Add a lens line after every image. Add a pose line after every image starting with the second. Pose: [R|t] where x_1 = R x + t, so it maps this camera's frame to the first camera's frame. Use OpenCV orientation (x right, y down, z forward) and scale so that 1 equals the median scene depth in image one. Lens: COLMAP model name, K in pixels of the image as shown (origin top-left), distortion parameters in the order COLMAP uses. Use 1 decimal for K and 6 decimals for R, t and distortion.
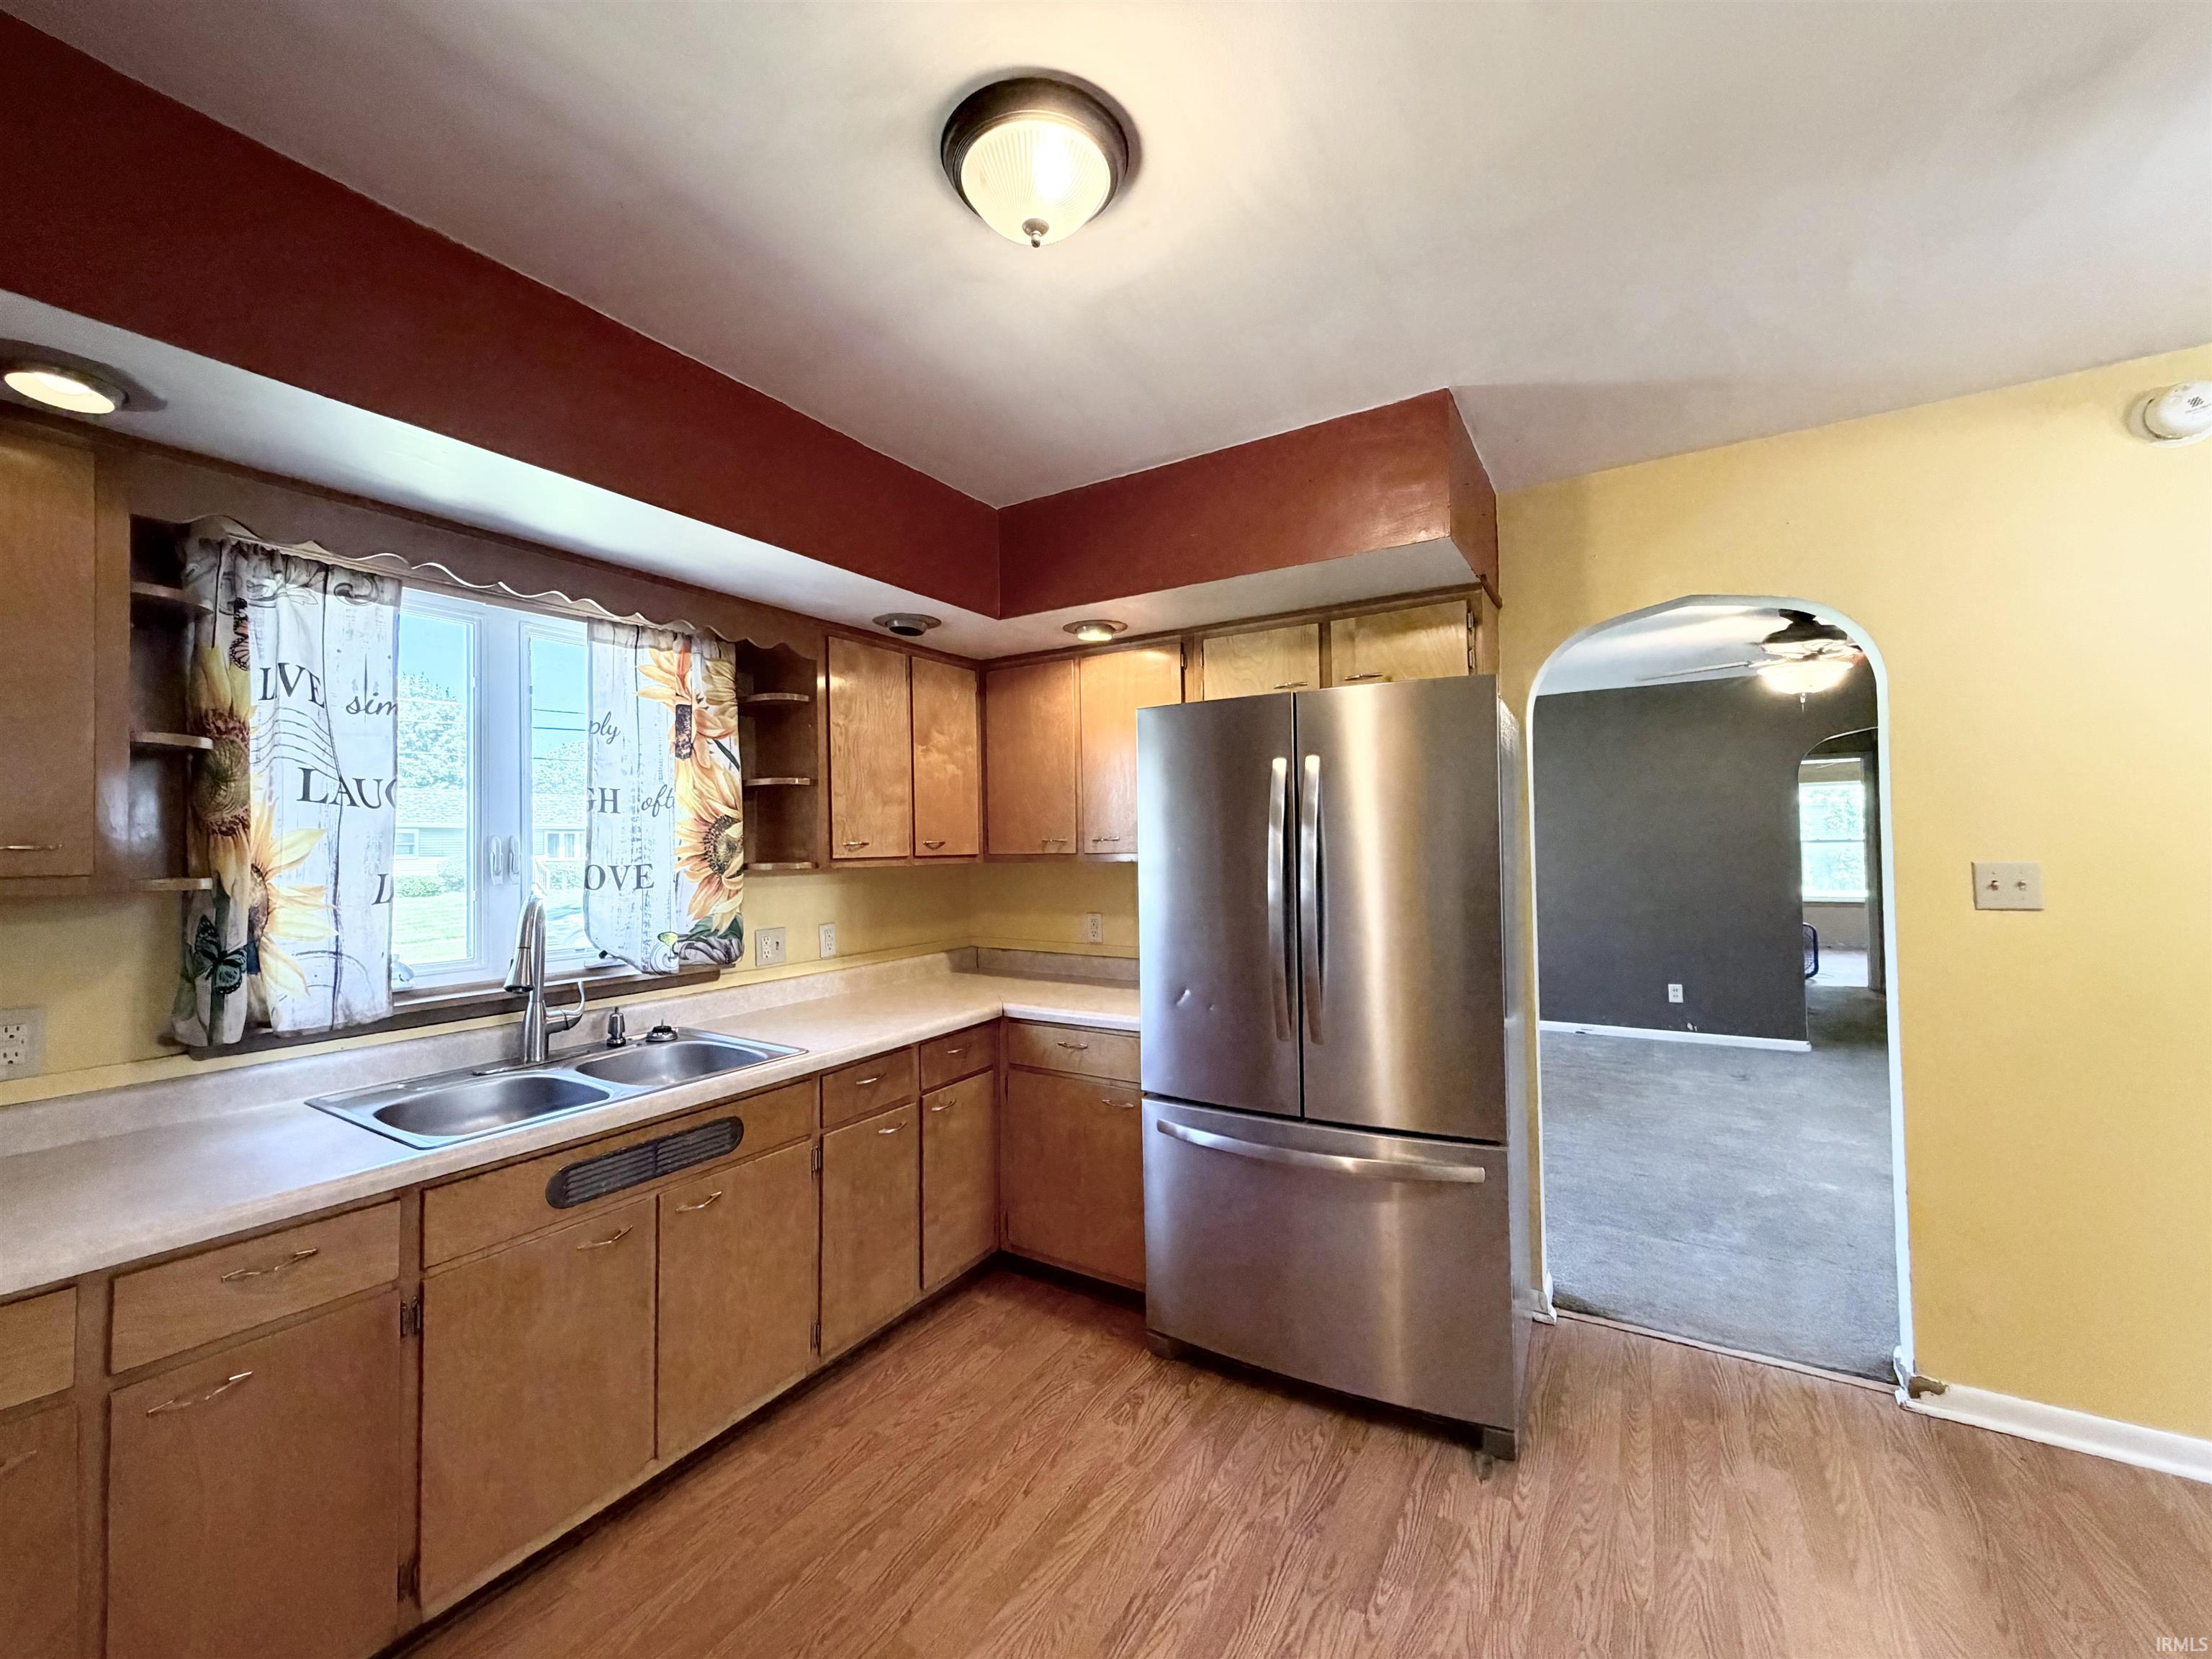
lens RADIAL K [[880.9, 0, 1100.8], [0, 880.9, 828.6], [0, 0, 1]] dist [-0.001926, -0.000151]
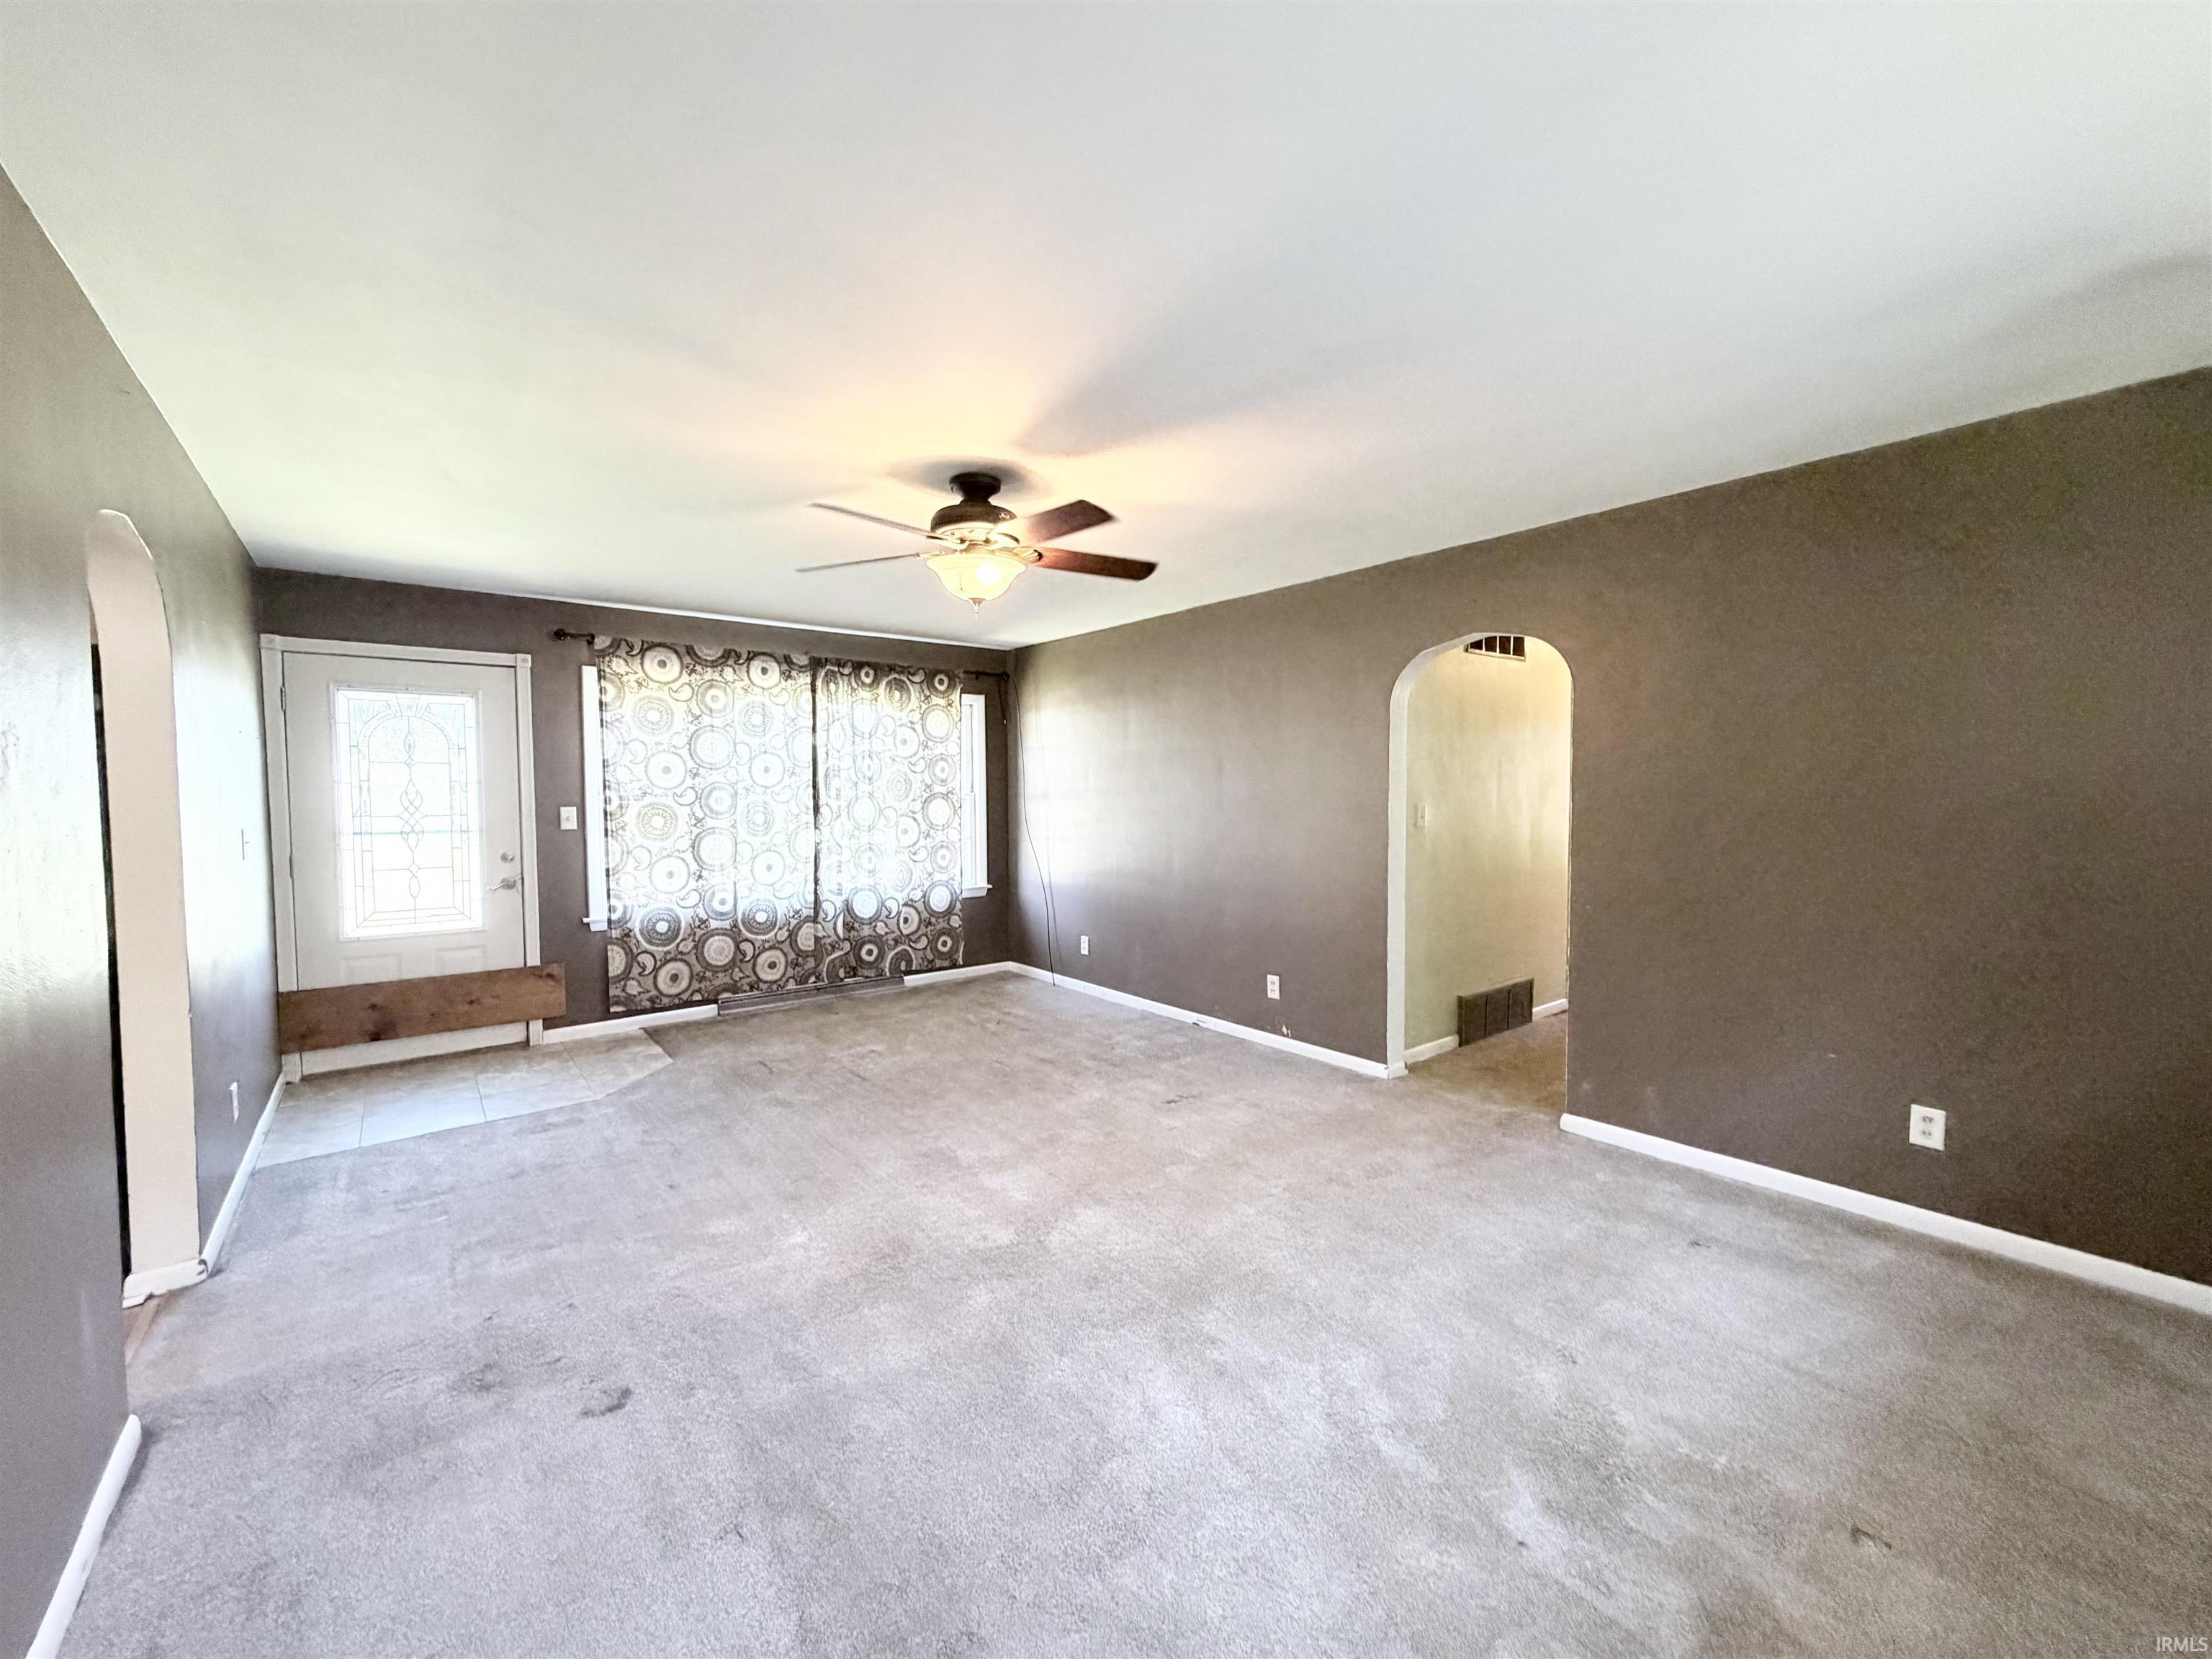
lens RADIAL K [[880.9, 0, 1100.8], [0, 880.9, 828.6], [0, 0, 1]] dist [-0.001926, -0.000151]
pose [[0.941043, 0.026291, -0.337264, 1.135767], [-0.003212, 0.997625, 0.068806, -0.012799], [0.338272, -0.063667, 0.938892, 0.315399]]
